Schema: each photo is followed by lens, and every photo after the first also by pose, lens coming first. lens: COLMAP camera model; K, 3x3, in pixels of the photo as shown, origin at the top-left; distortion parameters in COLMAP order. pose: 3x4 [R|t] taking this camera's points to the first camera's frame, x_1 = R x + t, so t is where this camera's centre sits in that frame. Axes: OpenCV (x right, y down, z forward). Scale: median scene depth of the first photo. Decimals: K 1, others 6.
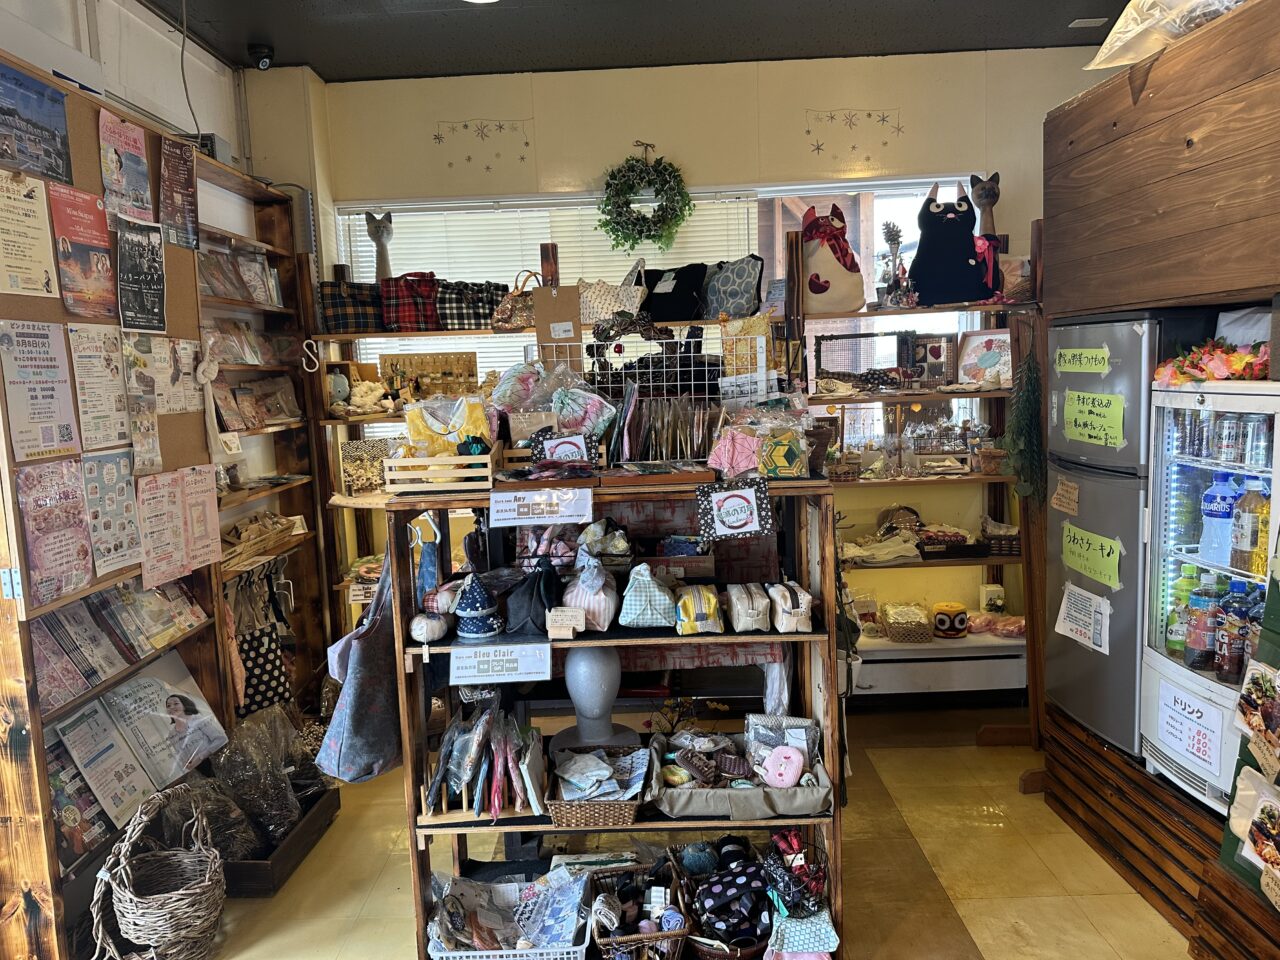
lens RADIAL K [[903.9, 0, 640.0], [0, 903.9, 480.0], [0, 0, 1]] dist [-0.001574, -0.000753]
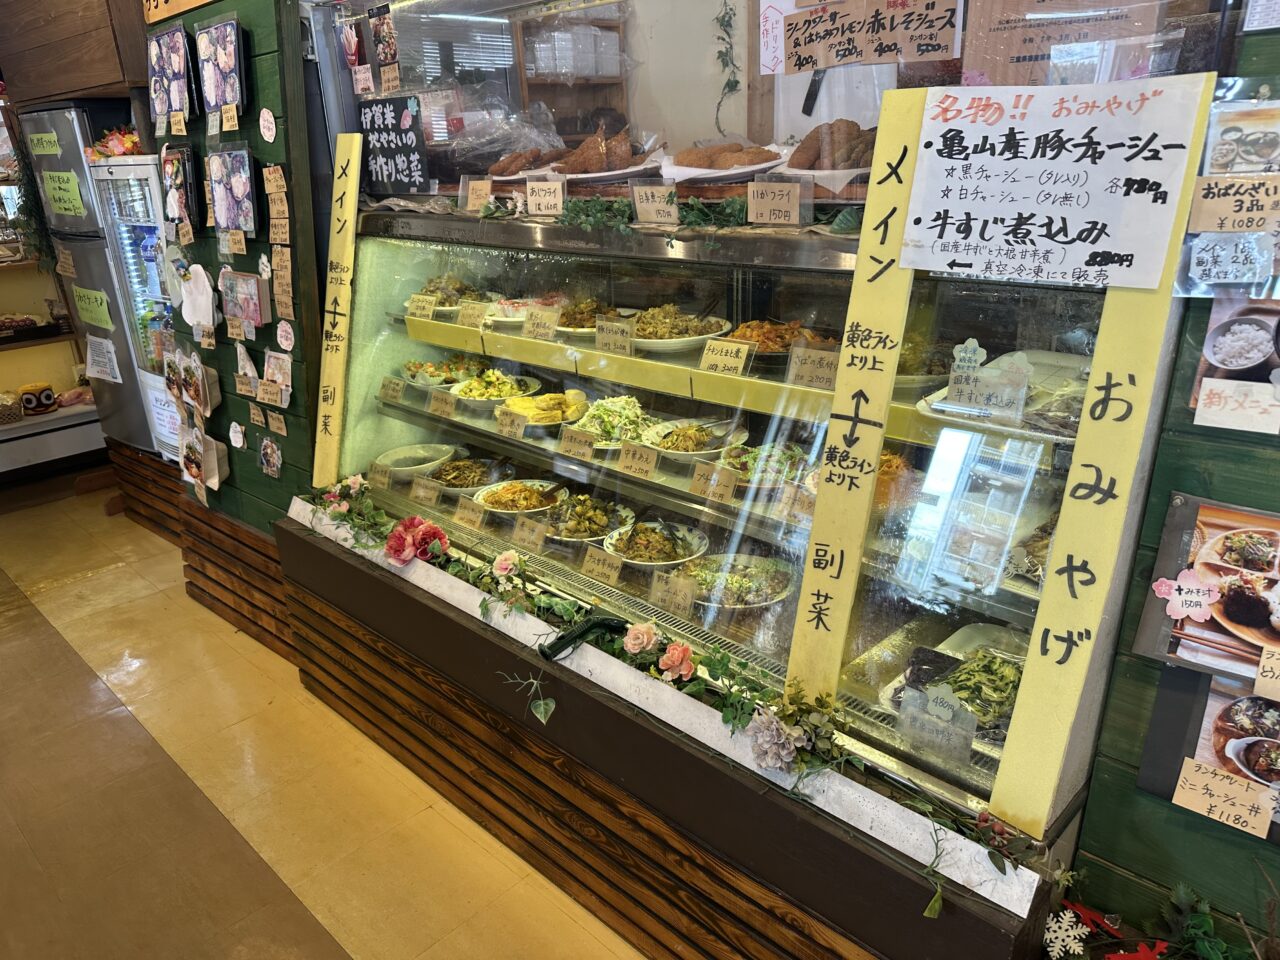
lens RADIAL K [[903.9, 0, 640.0], [0, 903.9, 480.0], [0, 0, 1]] dist [-0.001574, -0.000753]
pose [[0.693817, -0.237487, 0.679866, 0.121471], [0.100283, 0.966723, 0.235350, 0.099304], [-0.713135, -0.095111, 0.694545, -0.453017]]
